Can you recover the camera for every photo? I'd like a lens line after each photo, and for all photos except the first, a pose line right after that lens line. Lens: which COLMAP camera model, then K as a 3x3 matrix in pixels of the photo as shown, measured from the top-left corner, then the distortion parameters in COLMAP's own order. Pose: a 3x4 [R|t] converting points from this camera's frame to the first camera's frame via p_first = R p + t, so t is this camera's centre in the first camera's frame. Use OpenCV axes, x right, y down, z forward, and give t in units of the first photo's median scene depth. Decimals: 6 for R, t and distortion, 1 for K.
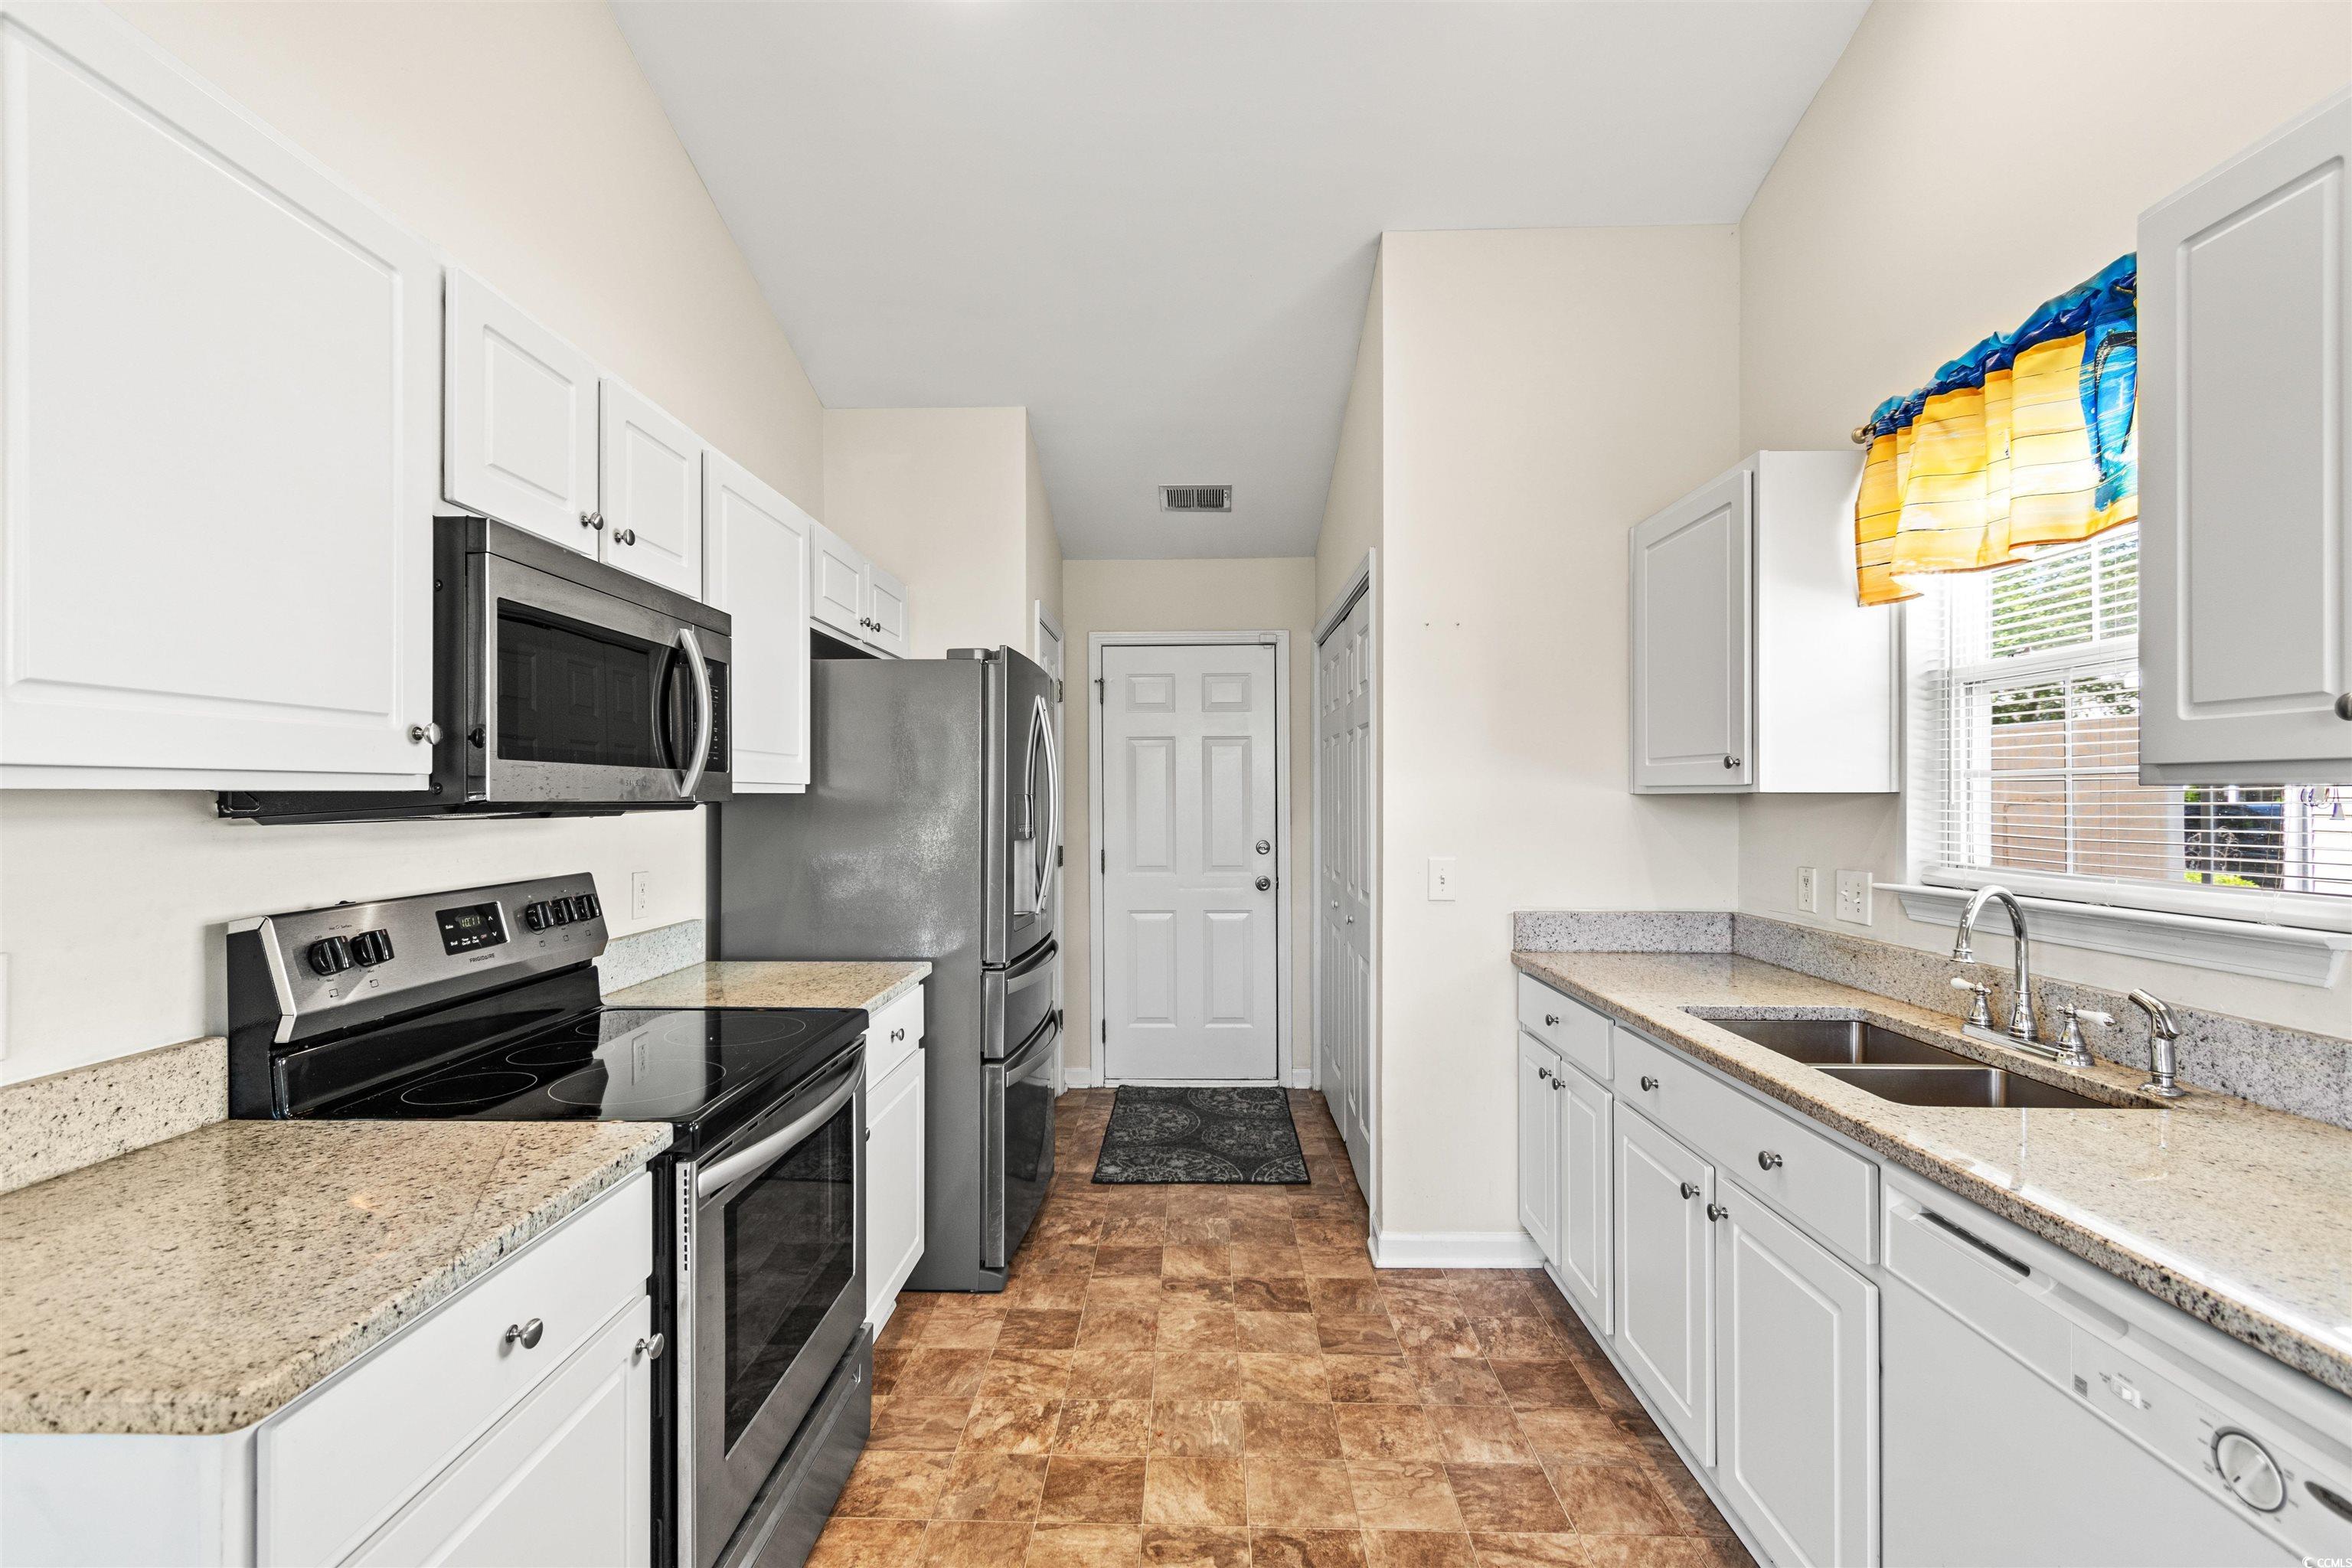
lens RADIAL K [[1042.2, 0, 1174.1], [0, 1042.2, 788.4], [0, 0, 1]] dist [0.005293, -0.000785]
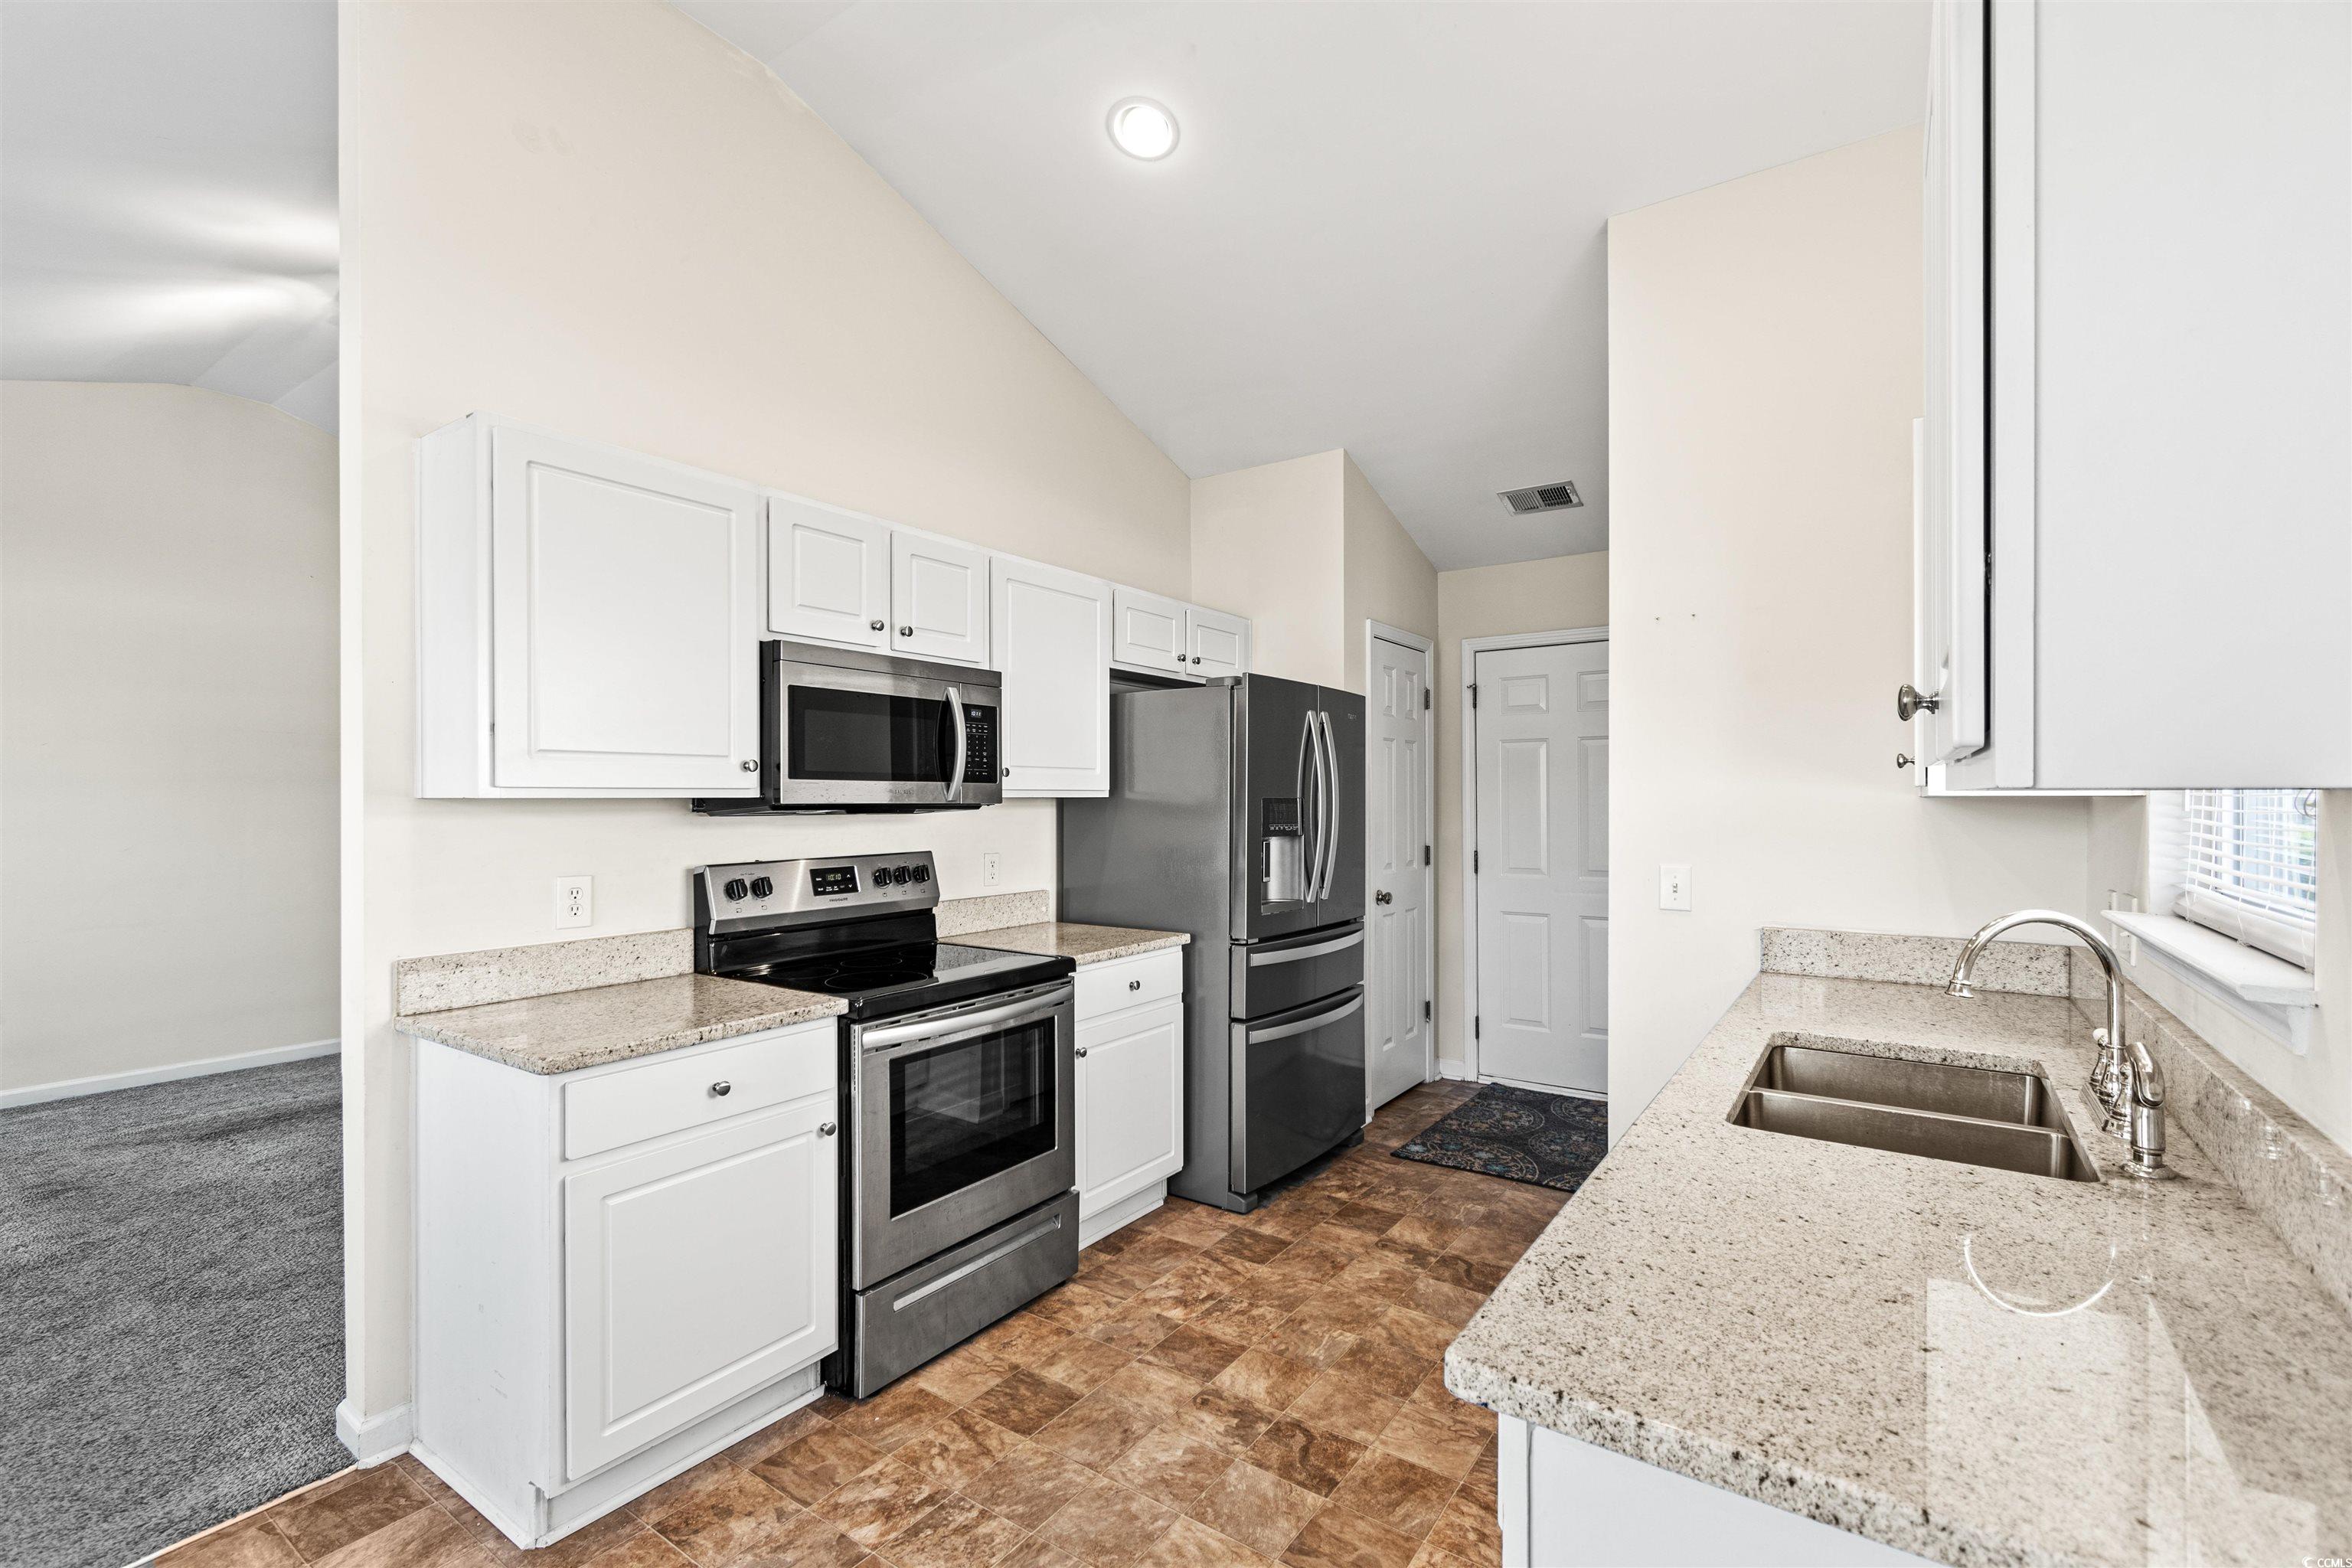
lens RADIAL K [[1042.2, 0, 1157.9], [0, 1042.2, 792.5], [0, 0, 1]] dist [0.005293, -0.000785]
pose [[0.831875, -0.003367, -0.554953, 0.533621], [0.005017, 0.999986, 0.001454, -0.003390], [0.554941, -0.003994, 0.831880, -0.059588]]
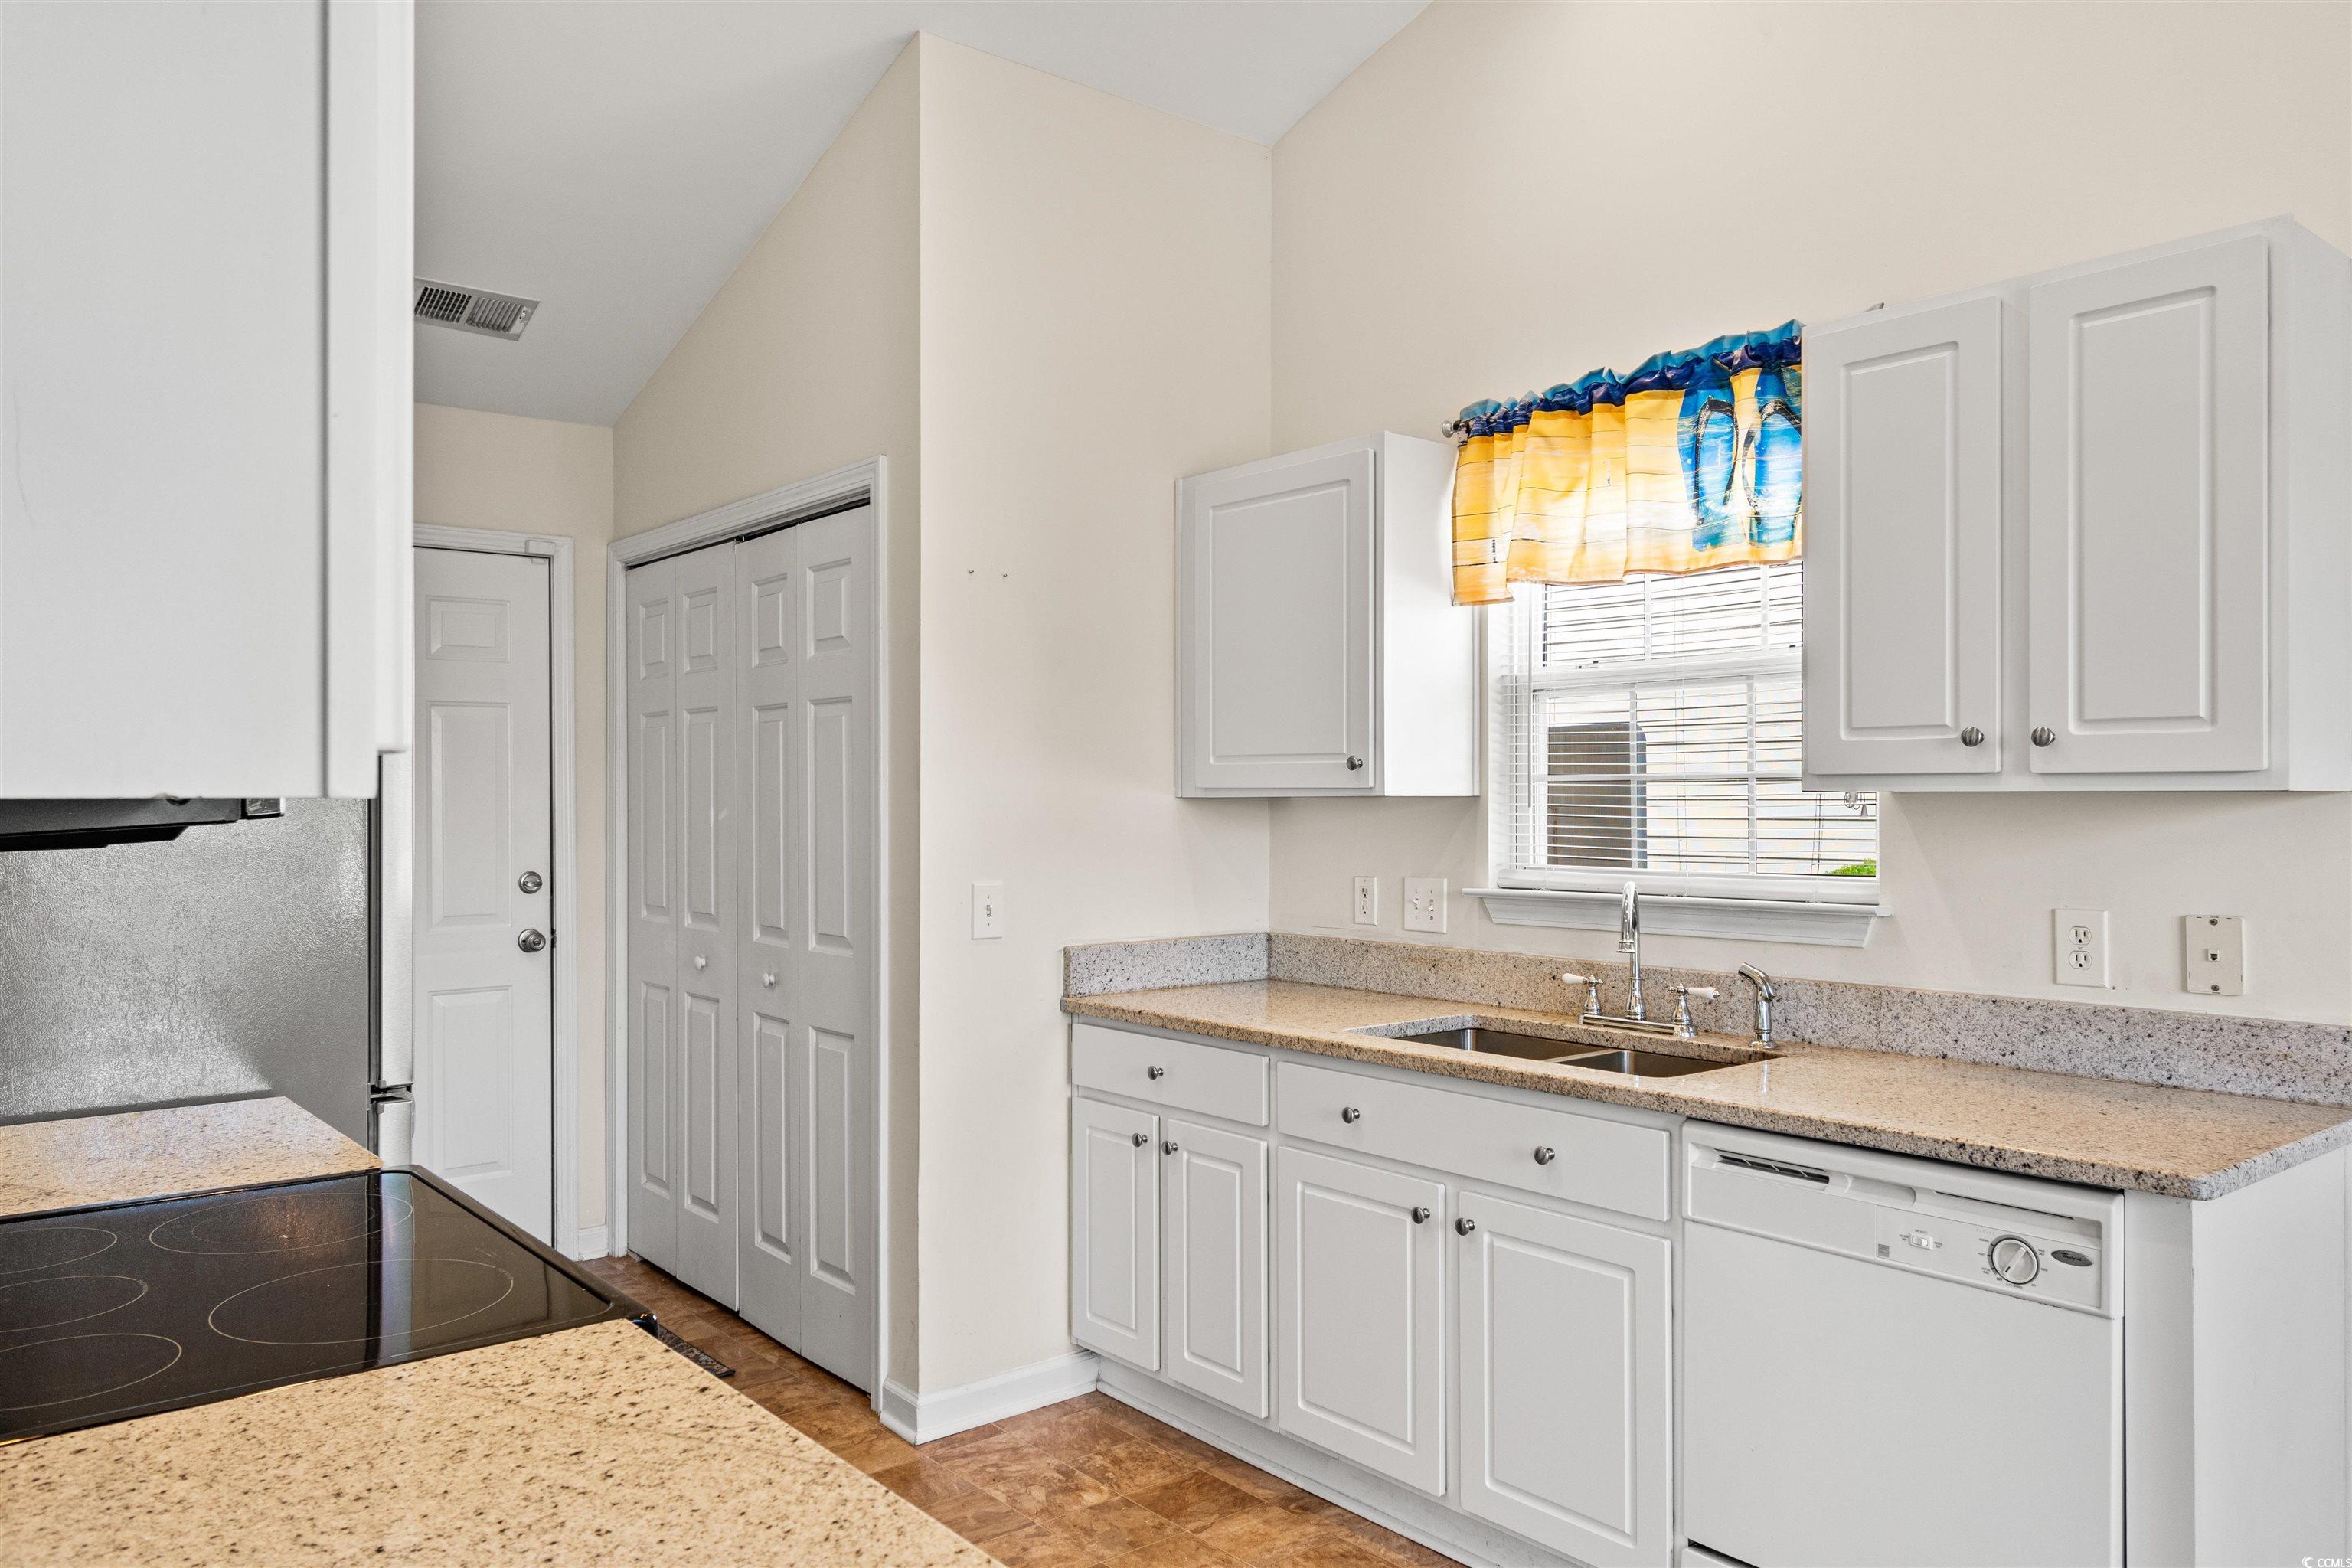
lens RADIAL K [[1643.2, 0, 1170.4], [0, 1643.2, 790.0], [0, 0, 1]] dist [0.013193, -0.014605]
pose [[0.753422, 0.002137, 0.657534, -0.582302], [-0.003378, 0.999994, 0.000621, -0.002158], [-0.657528, -0.002689, 0.753425, 0.017772]]
